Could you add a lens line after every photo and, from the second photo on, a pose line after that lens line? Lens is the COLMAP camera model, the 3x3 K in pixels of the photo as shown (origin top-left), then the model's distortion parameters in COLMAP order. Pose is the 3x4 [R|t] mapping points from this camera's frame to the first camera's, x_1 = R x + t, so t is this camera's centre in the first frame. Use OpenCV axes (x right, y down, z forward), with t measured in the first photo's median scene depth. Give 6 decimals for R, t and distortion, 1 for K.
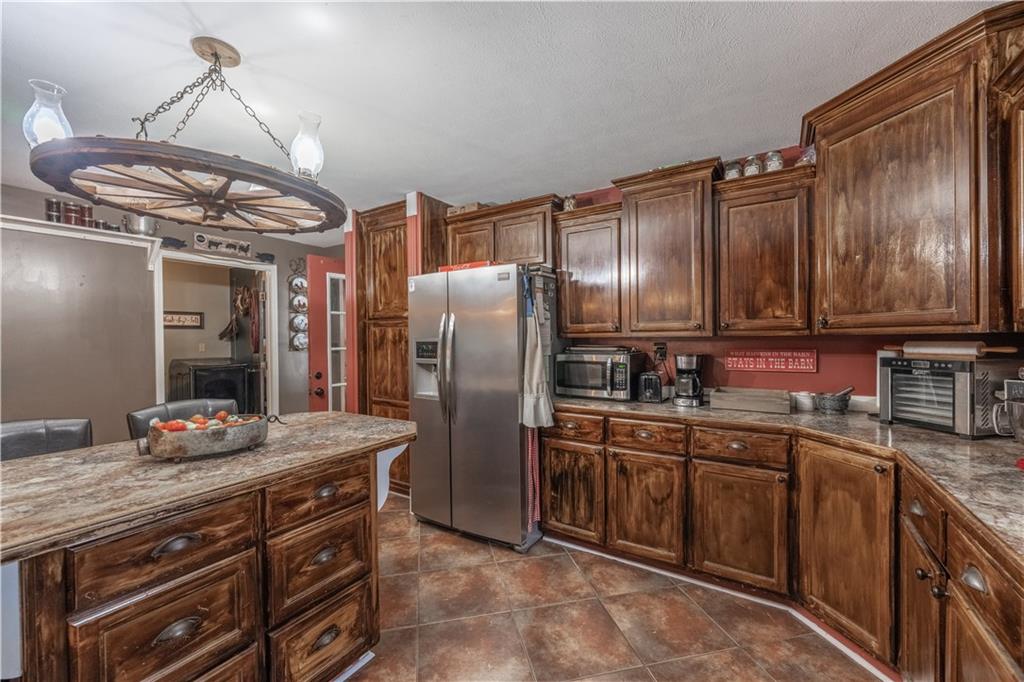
lens RADIAL K [[412.0, 0, 511.1], [0, 412.0, 341.0], [0, 0, 1]] dist [-0.003169, 0.000345]
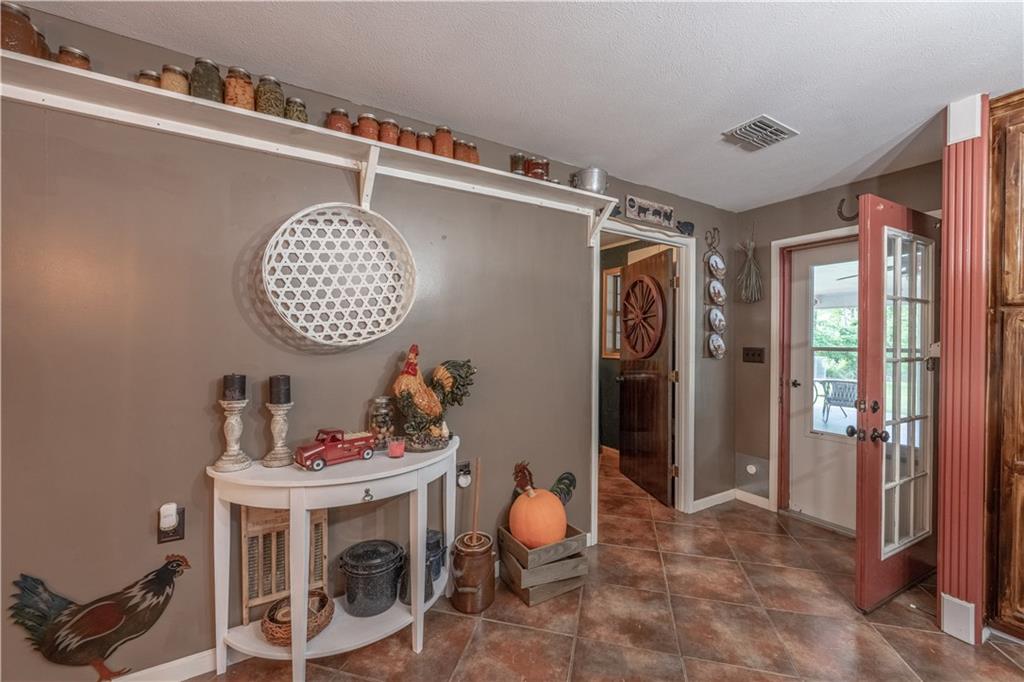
lens RADIAL K [[412.0, 0, 509.0], [0, 412.0, 342.8], [0, 0, 1]] dist [-0.003169, 0.000345]
pose [[0.894059, 0.021942, -0.447412, -0.544036], [-0.023637, 0.999719, 0.001795, 0.005995], [0.447325, 0.008971, 0.894326, 0.211478]]
